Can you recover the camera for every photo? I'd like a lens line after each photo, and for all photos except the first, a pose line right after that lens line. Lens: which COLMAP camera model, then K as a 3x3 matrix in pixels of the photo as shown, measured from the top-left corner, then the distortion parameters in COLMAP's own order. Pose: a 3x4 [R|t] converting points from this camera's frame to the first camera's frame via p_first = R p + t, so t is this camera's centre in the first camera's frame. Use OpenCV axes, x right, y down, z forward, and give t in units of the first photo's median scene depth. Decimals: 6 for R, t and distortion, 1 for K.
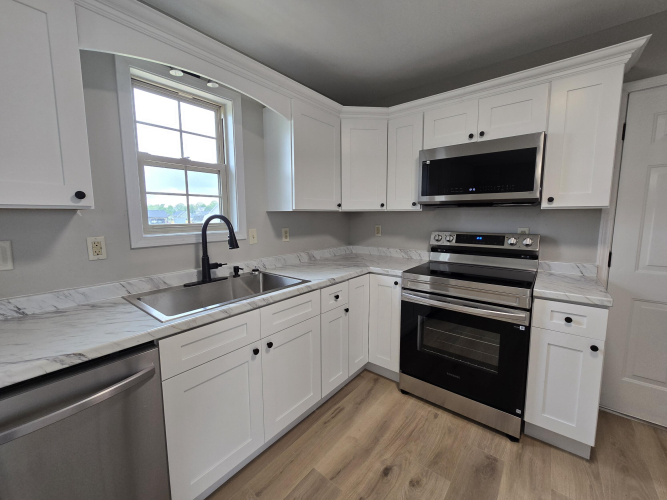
lens RADIAL K [[273.4, 0, 334.0], [0, 273.4, 246.1], [0, 0, 1]] dist [0.000388, -0.000340]
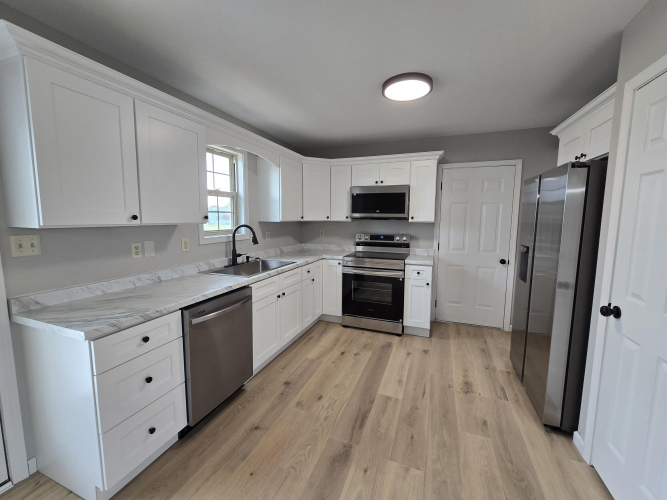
lens RADIAL K [[273.4, 0, 333.5], [0, 273.4, 248.8], [0, 0, 1]] dist [0.000388, -0.000340]
pose [[0.951838, -0.024349, 0.305634, -0.393905], [0.023447, 0.999703, 0.006621, 0.035640], [-0.305705, 0.000864, 0.952126, -0.752440]]
